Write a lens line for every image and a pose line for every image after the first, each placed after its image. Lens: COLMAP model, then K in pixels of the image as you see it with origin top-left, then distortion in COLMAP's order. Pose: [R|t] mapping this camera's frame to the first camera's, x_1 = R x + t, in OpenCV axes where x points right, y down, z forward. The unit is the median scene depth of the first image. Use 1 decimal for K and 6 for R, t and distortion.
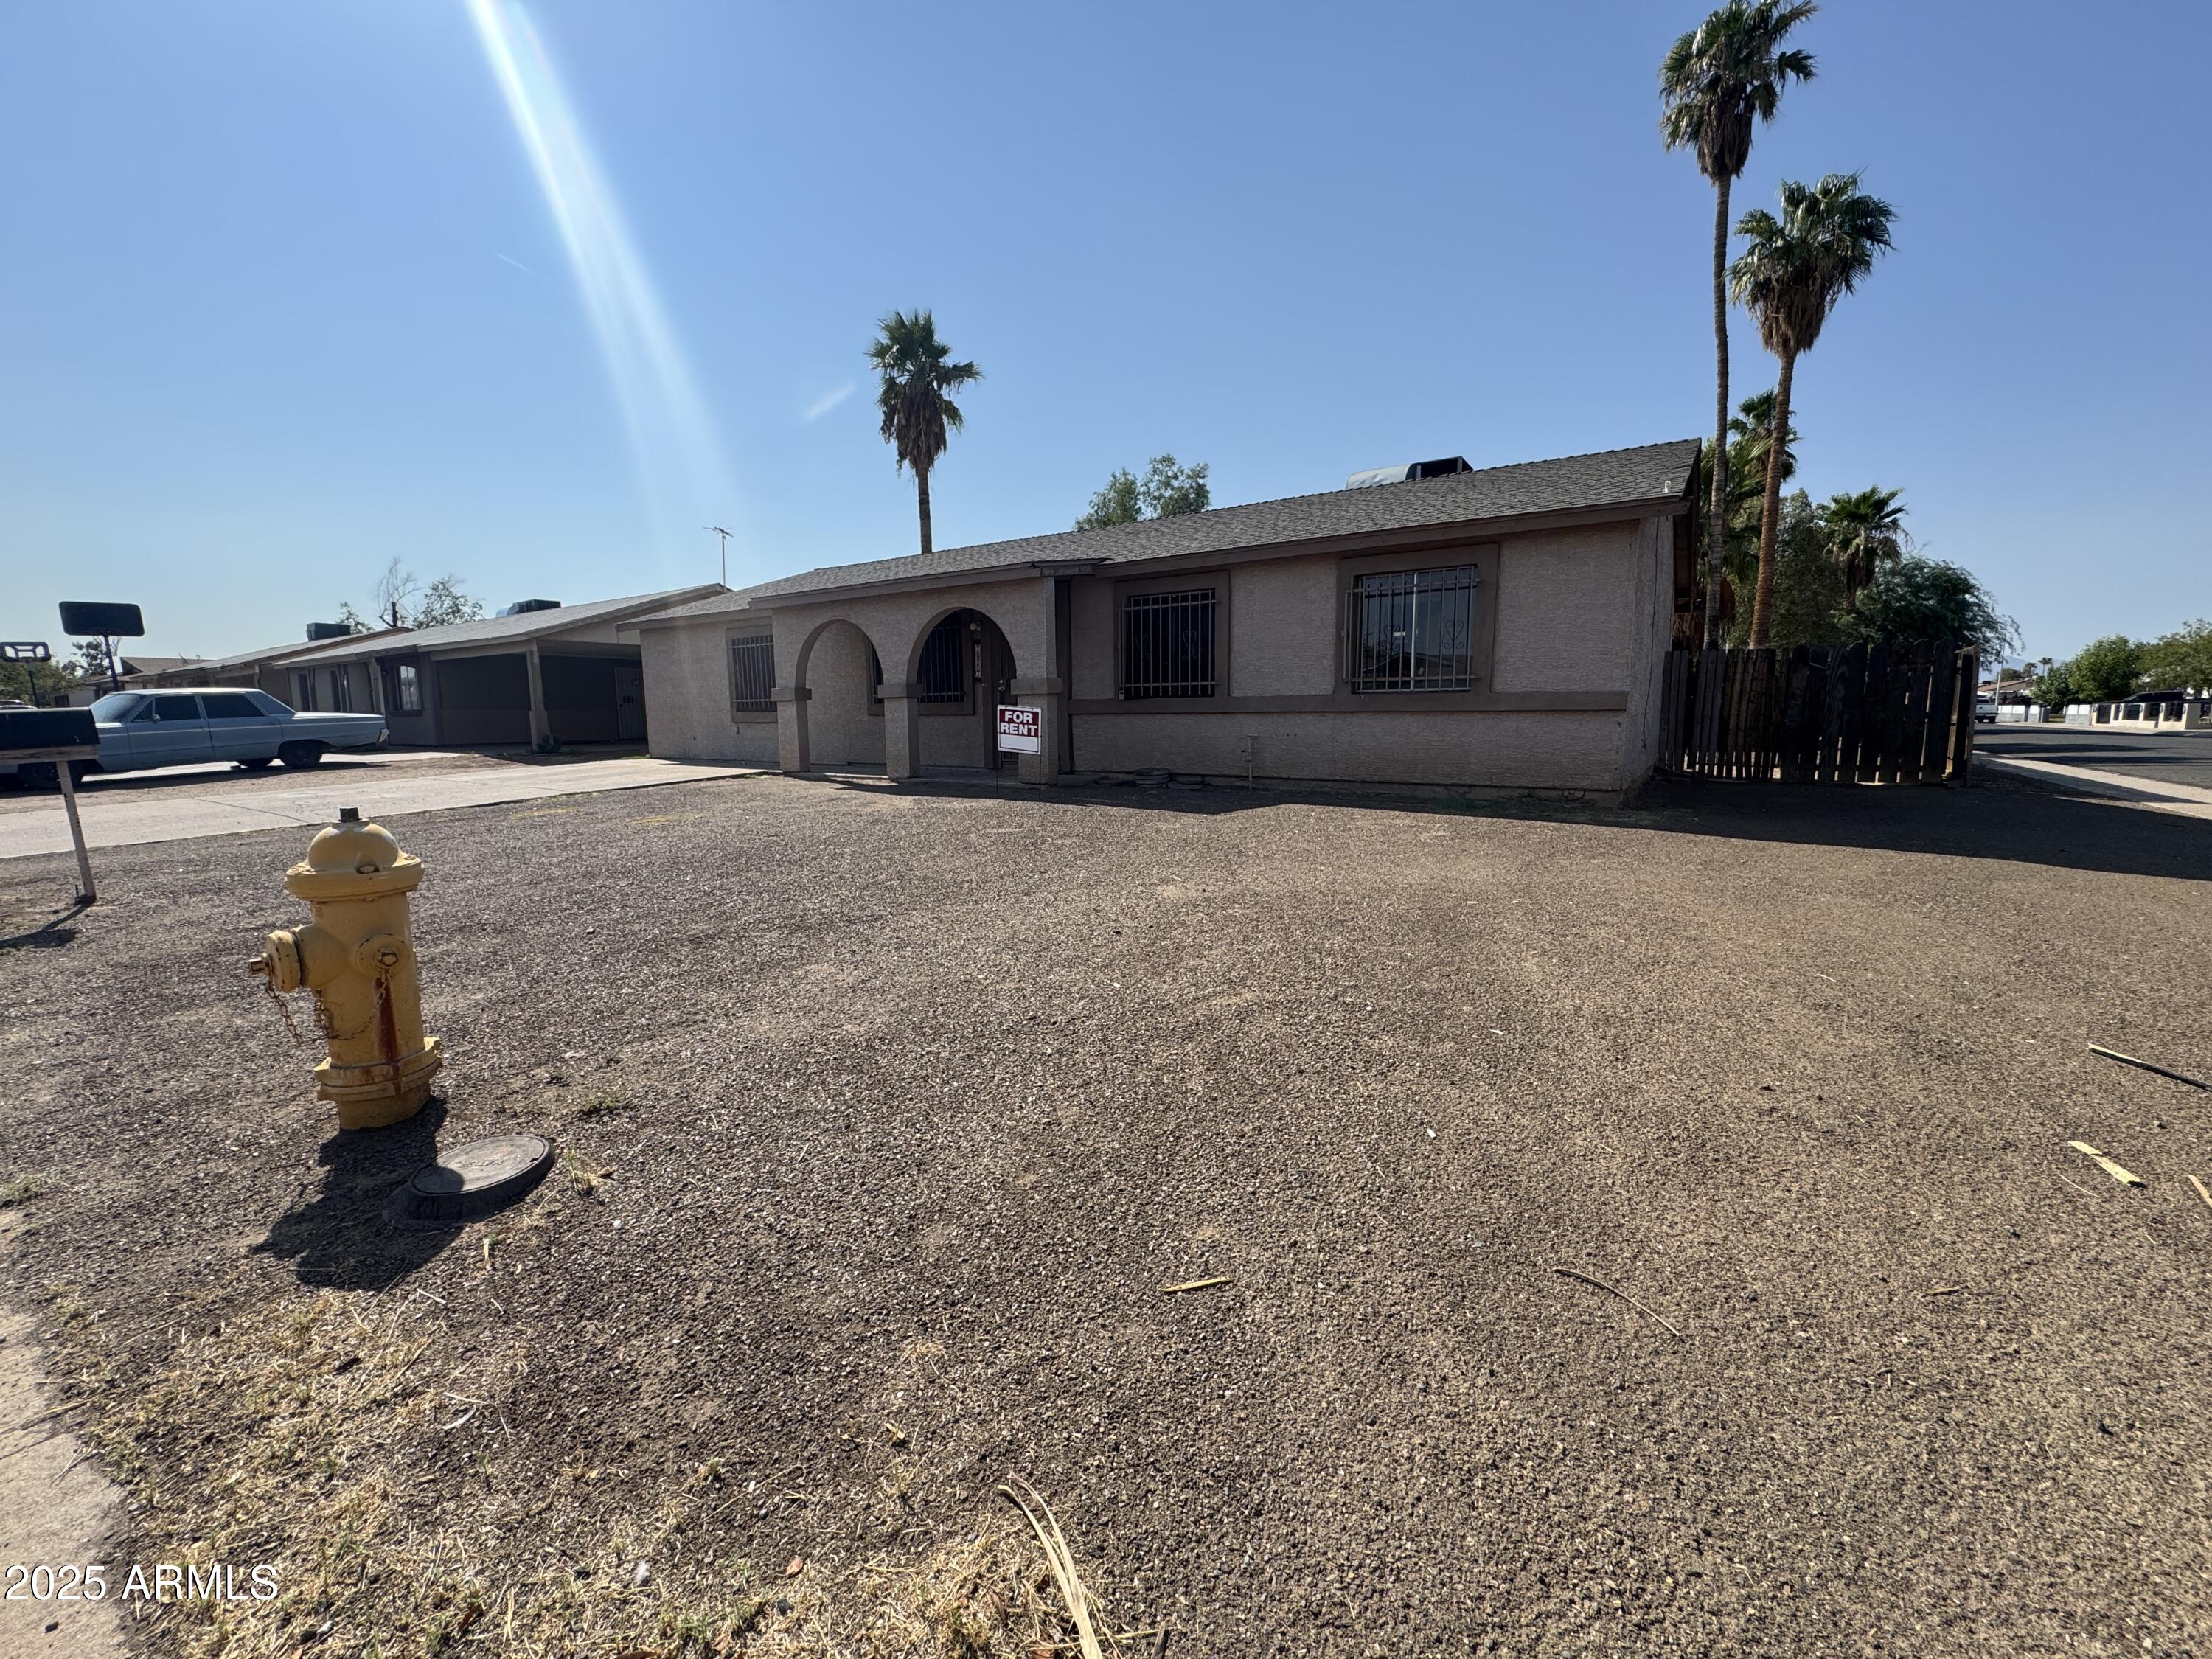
lens RADIAL K [[884.6, 0, 1093.6], [0, 884.6, 826.9], [0, 0, 1]] dist [-0.003366, 0.000776]
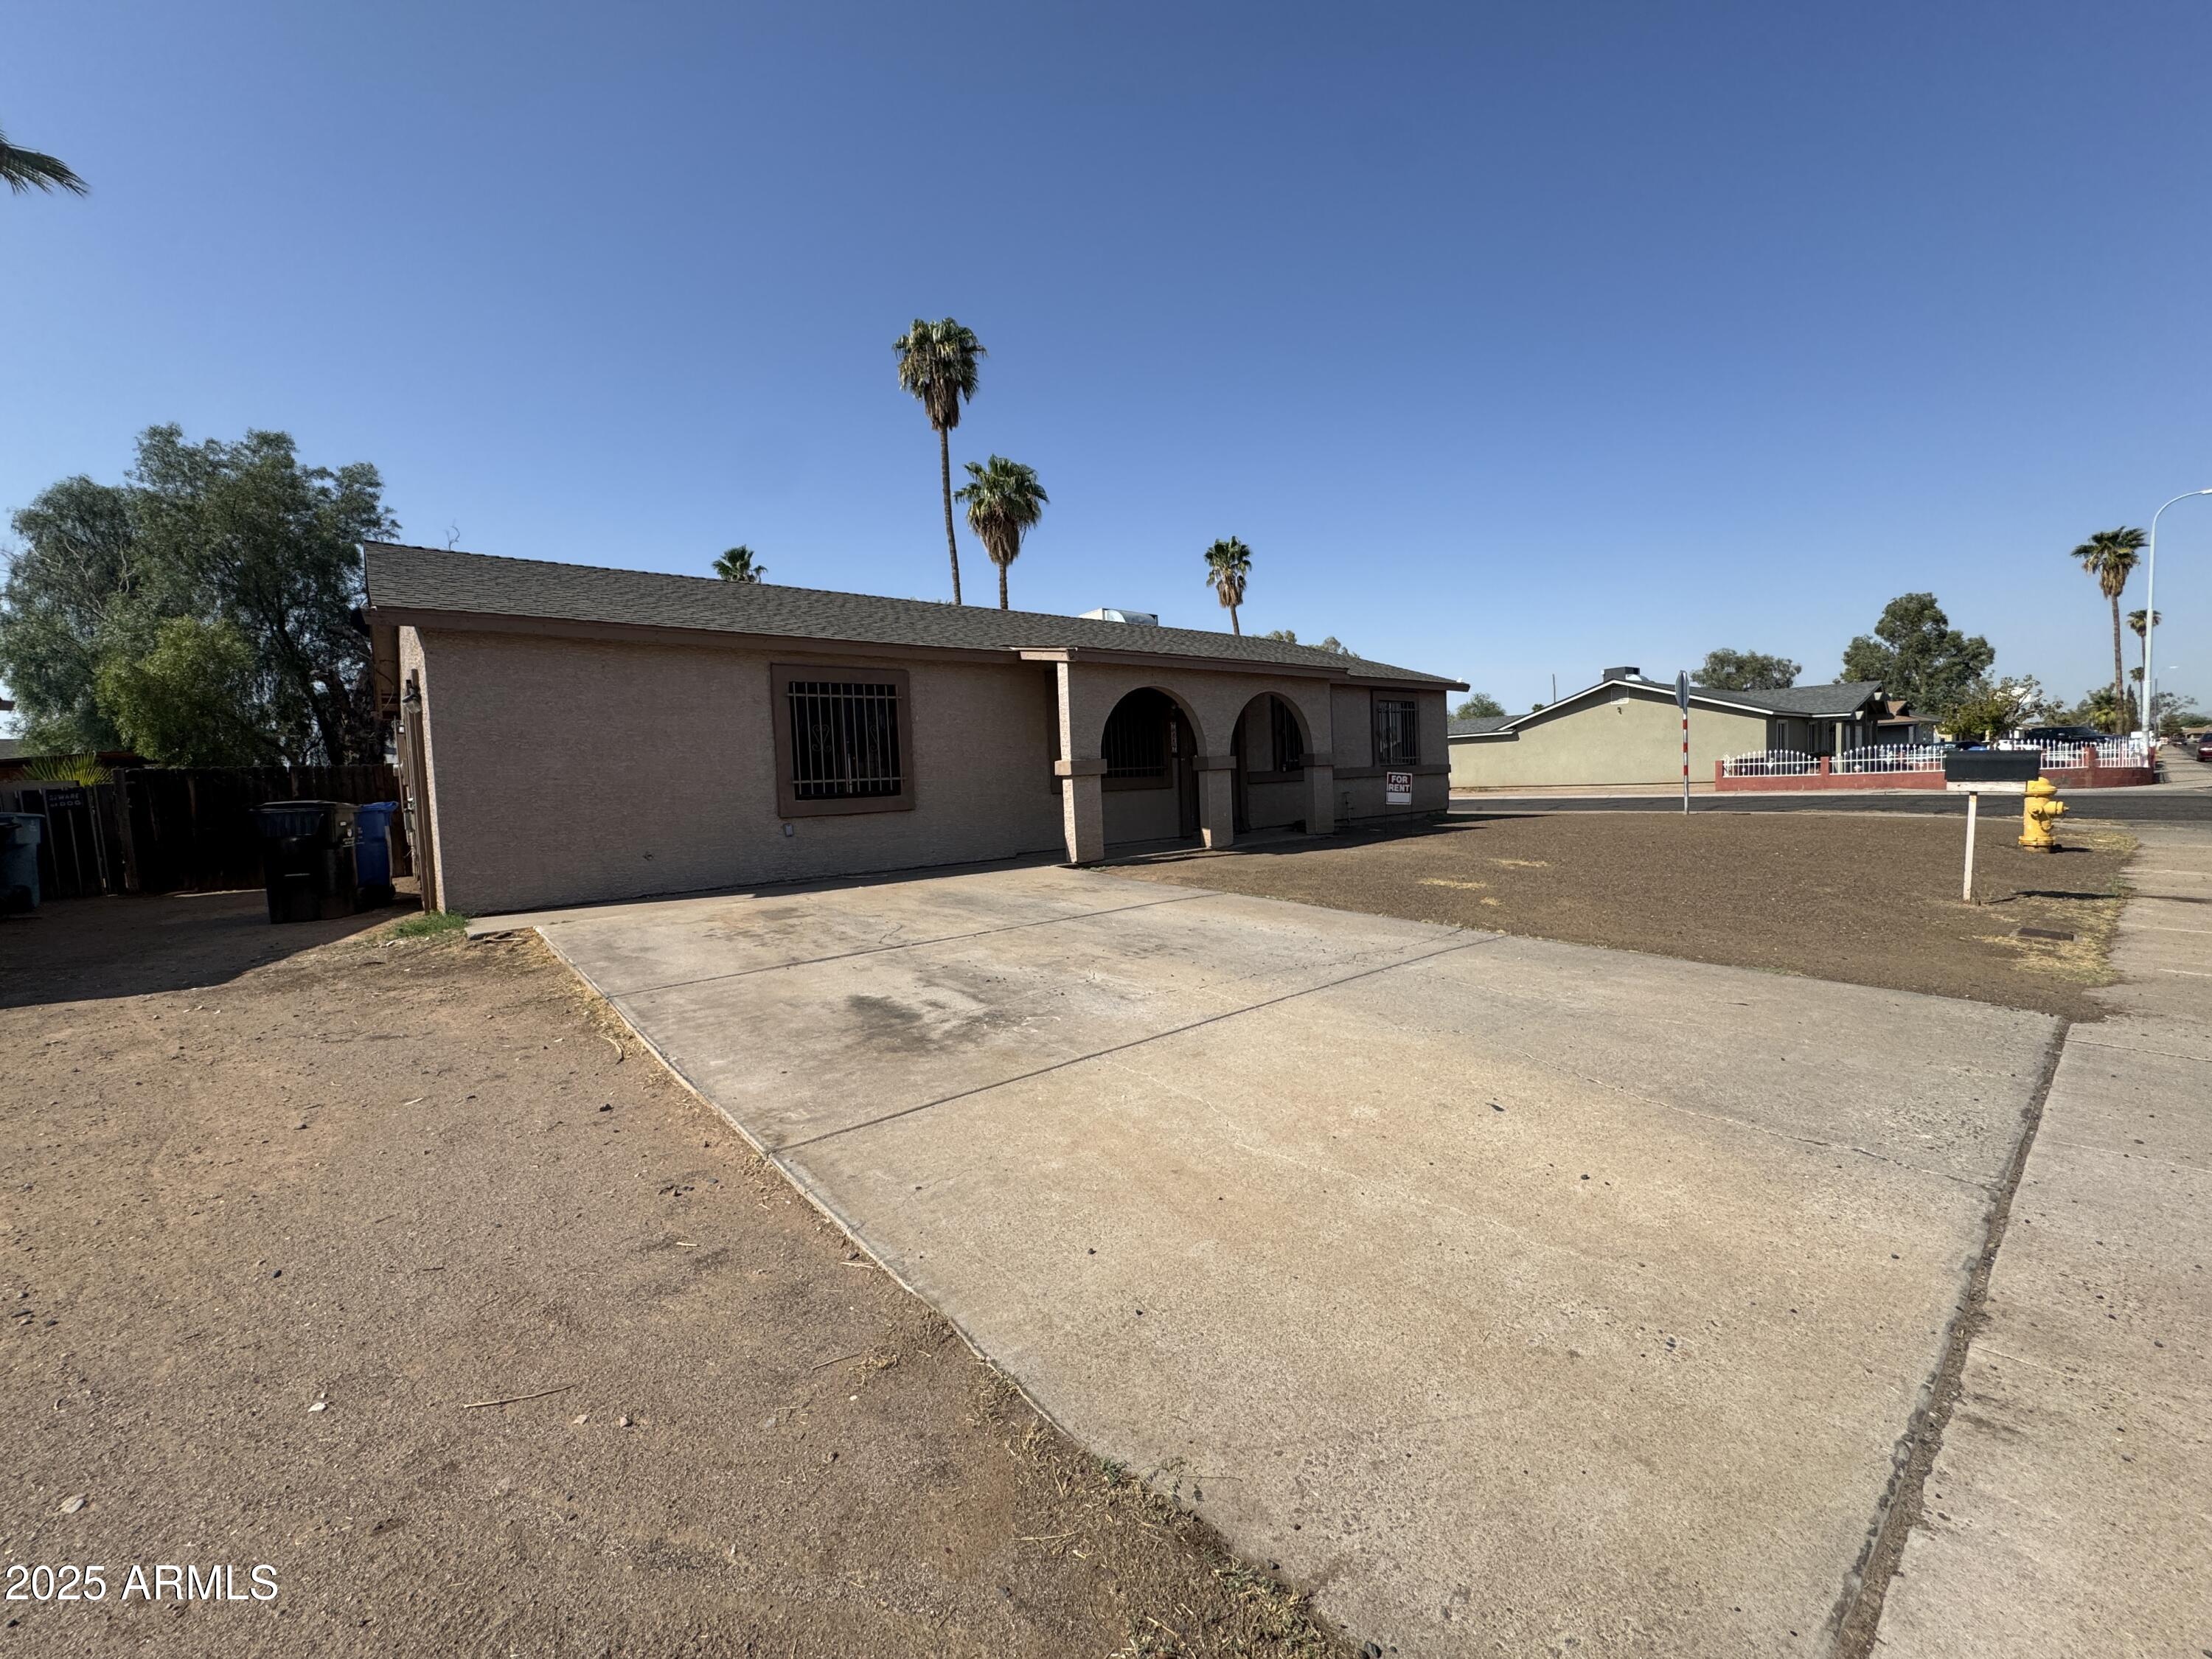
lens RADIAL K [[884.6, 0, 1105.9], [0, 884.6, 828.7], [0, 0, 1]] dist [-0.003366, 0.000776]
pose [[0.265961, -0.056040, 0.962354, -1.157722], [0.163379, 0.986487, 0.012293, -0.103753], [-0.950038, 0.153959, 0.271523, 0.791470]]
